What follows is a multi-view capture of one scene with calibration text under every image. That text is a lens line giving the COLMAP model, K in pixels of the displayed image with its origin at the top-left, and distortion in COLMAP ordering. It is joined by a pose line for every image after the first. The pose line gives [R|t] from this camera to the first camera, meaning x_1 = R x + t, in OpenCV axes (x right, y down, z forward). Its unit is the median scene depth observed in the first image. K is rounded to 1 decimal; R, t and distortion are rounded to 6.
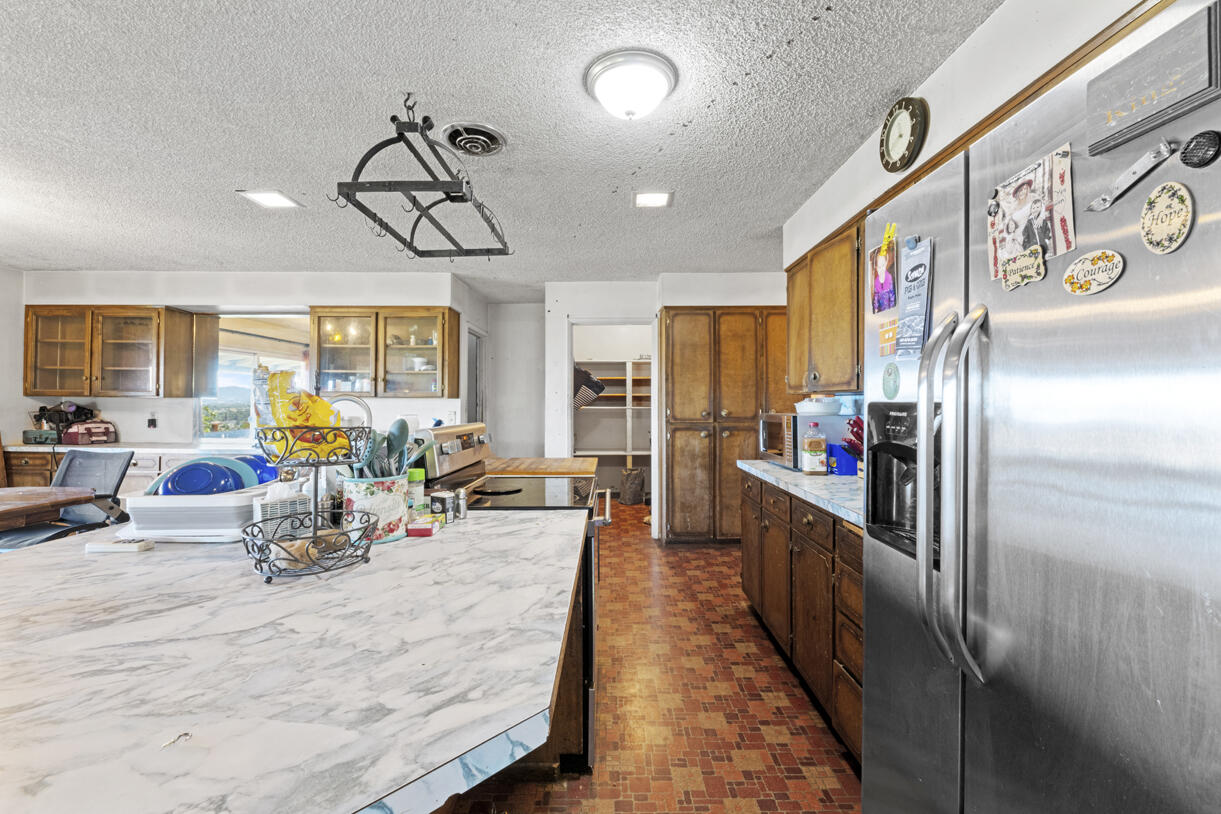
lens RADIAL K [[496.1, 0, 612.8], [0, 496.1, 401.8], [0, 0, 1]] dist [-0.006786, -0.000215]
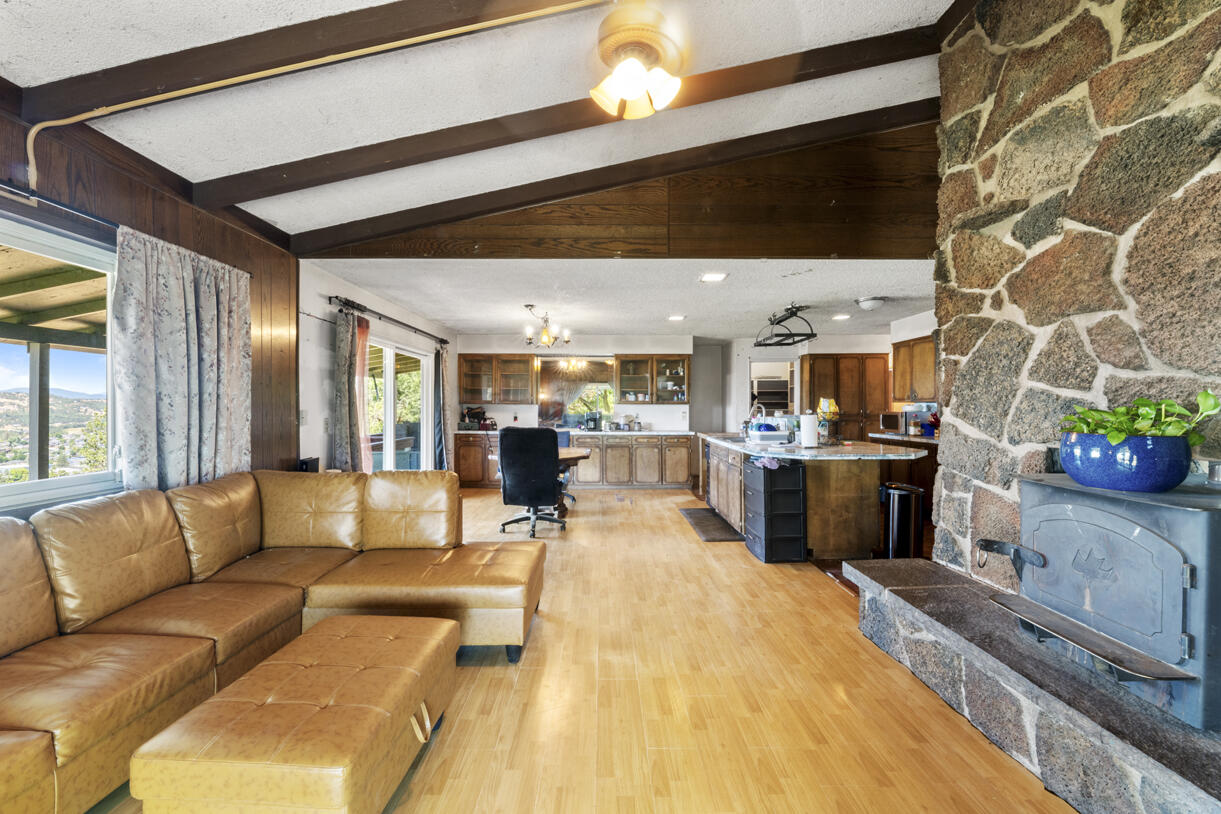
lens RADIAL K [[496.1, 0, 606.5], [0, 496.1, 407.6], [0, 0, 1]] dist [-0.006786, -0.000215]
pose [[0.999918, -0.001938, -0.012695, -0.619459], [0.001953, 0.999997, 0.001192, 0.001661], [0.012693, -0.001217, 0.999919, -0.828107]]
